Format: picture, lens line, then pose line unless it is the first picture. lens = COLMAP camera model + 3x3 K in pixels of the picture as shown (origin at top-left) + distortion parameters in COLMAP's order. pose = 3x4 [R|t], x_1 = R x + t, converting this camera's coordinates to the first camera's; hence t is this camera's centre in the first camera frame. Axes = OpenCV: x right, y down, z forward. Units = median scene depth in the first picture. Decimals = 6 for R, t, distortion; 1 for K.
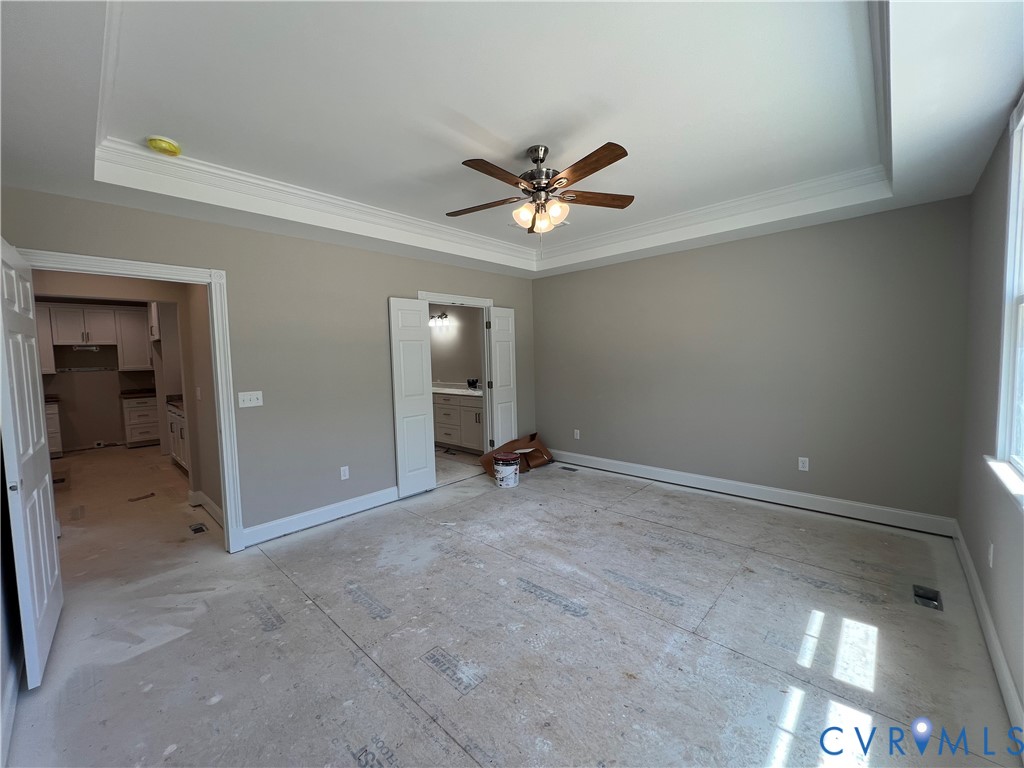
lens RADIAL K [[409.2, 0, 511.3], [0, 409.2, 381.9], [0, 0, 1]] dist [-0.001868, -0.000096]
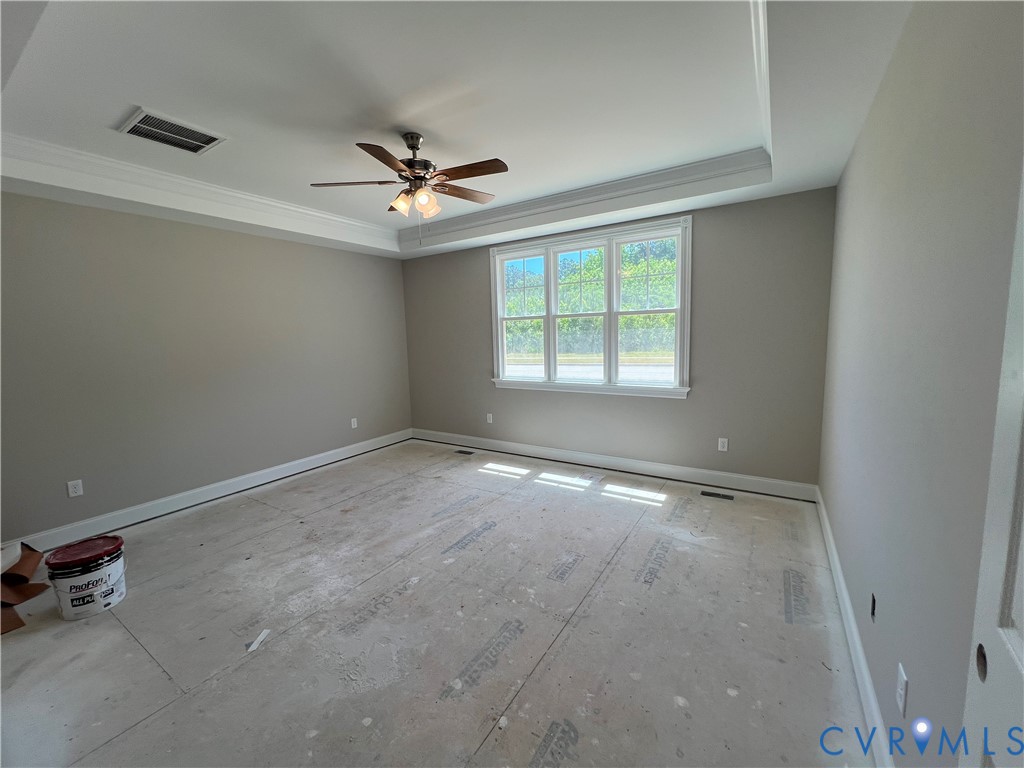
lens RADIAL K [[409.2, 0, 511.3], [0, 409.2, 381.9], [0, 0, 1]] dist [-0.001868, -0.000096]
pose [[-0.182415, -0.084111, 0.979617, -0.853071], [0.096355, 0.990009, 0.102945, -0.032709], [-0.978489, 0.113169, -0.172488, 0.828212]]
